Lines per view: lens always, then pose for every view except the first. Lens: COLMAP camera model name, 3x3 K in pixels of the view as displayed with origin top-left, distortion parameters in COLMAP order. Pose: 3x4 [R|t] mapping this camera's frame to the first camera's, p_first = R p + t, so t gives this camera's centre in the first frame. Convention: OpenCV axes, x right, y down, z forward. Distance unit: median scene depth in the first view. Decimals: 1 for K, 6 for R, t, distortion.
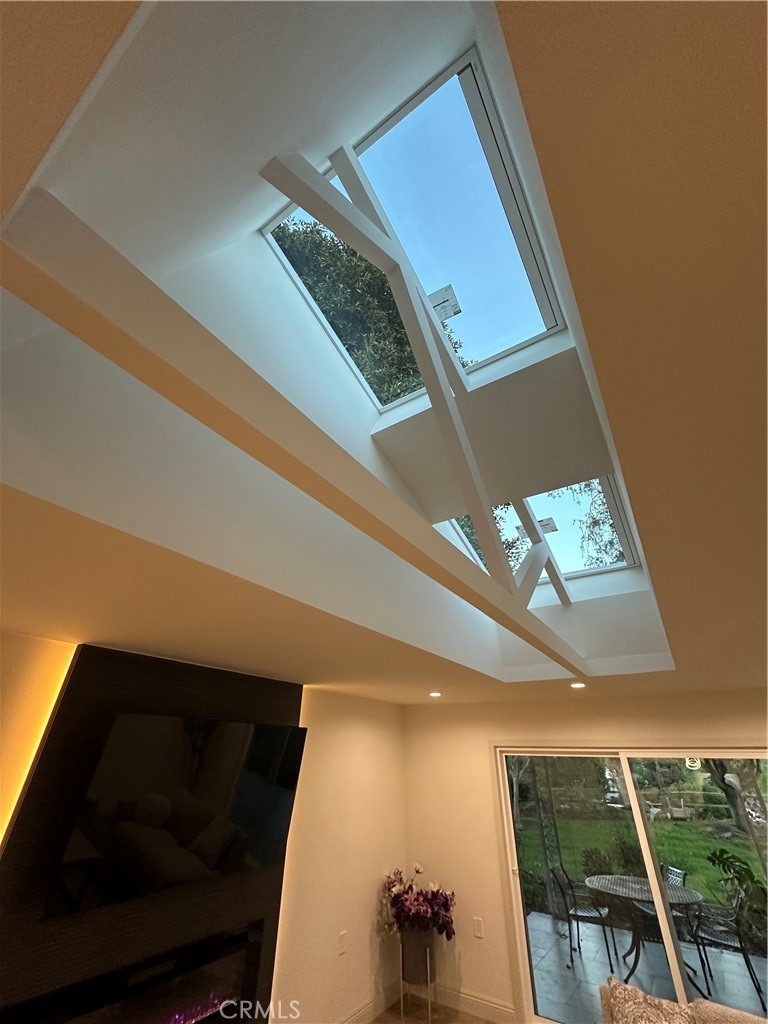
lens RADIAL K [[407.3, 0, 385.7], [0, 407.3, 514.5], [0, 0, 1]] dist [-0.002398, 0.000369]
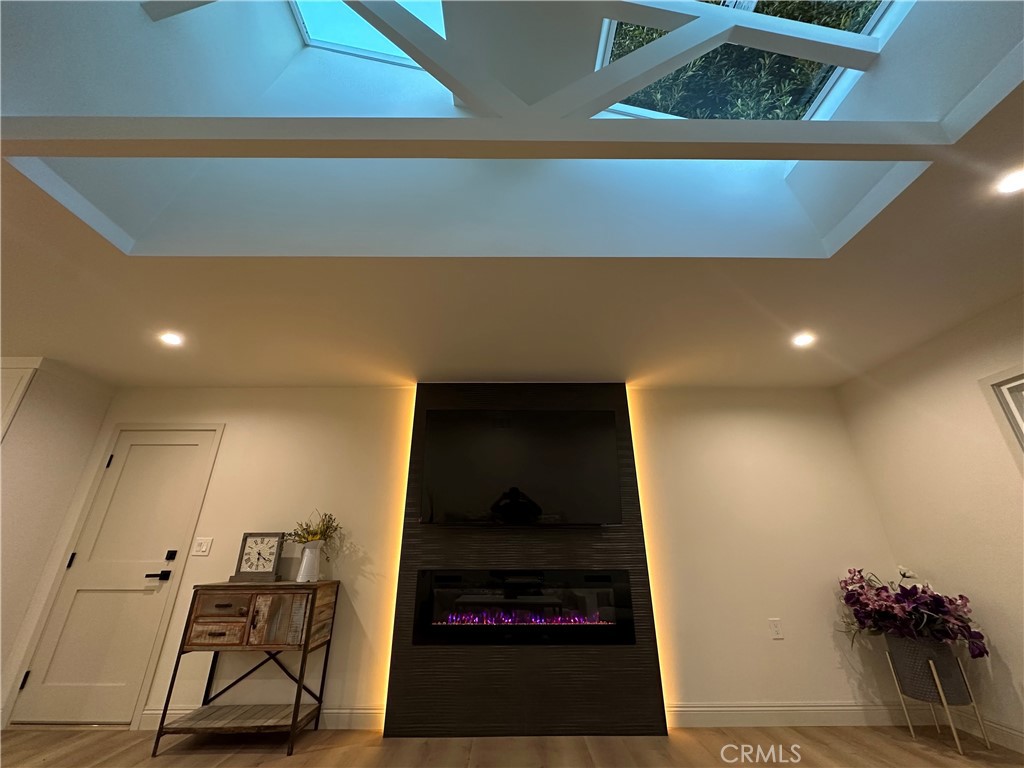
lens RADIAL K [[407.3, 0, 512.4], [0, 407.3, 384.2], [0, 0, 1]] dist [-0.002398, 0.000369]
pose [[0.558280, -0.332884, -0.759942, 0.383626], [0.430057, 0.899422, -0.078047, 0.375413], [0.709489, -0.283246, 0.645288, 0.168487]]
